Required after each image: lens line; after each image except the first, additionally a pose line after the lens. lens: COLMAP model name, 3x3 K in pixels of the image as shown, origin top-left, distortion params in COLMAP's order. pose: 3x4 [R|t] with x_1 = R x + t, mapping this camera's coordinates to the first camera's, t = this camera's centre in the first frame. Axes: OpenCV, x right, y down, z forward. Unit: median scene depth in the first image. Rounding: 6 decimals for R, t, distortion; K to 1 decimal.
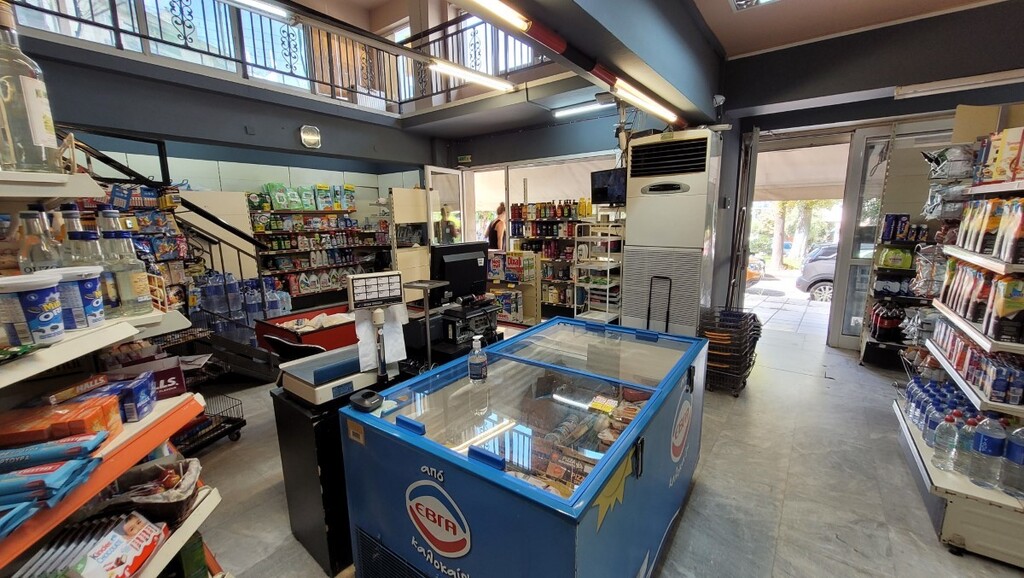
lens RADIAL K [[406.6, 0, 517.6], [0, 406.6, 291.4], [0, 0, 1]] dist [0.008153, 0.000565]
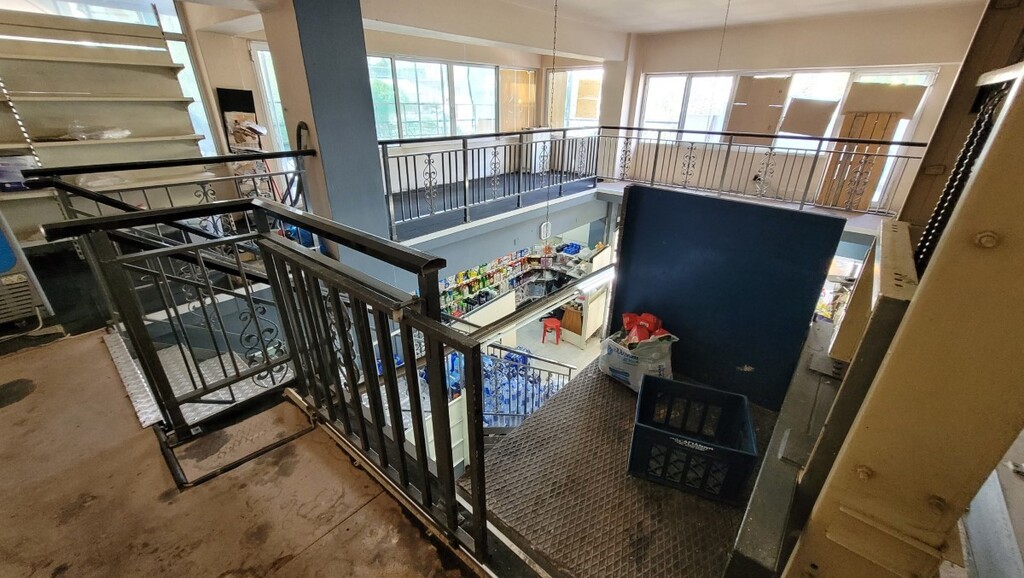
lens RADIAL K [[406.6, 0, 511.7], [0, 406.6, 291.7], [0, 0, 1]] dist [0.008153, 0.000565]
pose [[0.997734, 0.044345, -0.050598, -0.442276], [-0.029981, 0.966292, 0.255699, -0.417774], [0.060231, -0.253602, 0.965432, -0.196712]]
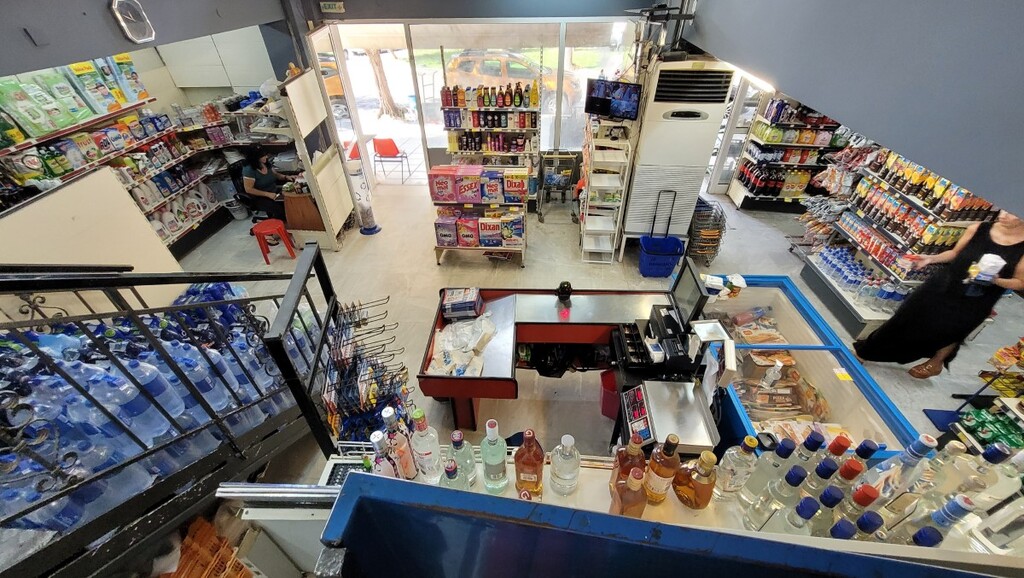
lens RADIAL K [[406.6, 0, 516.4], [0, 406.6, 284.5], [0, 0, 1]] dist [0.008153, 0.000565]
pose [[0.833562, -0.333097, 0.440705, -0.363575], [0.096061, 0.873009, 0.478151, -0.232994], [-0.544010, -0.356234, 0.759705, 0.134686]]
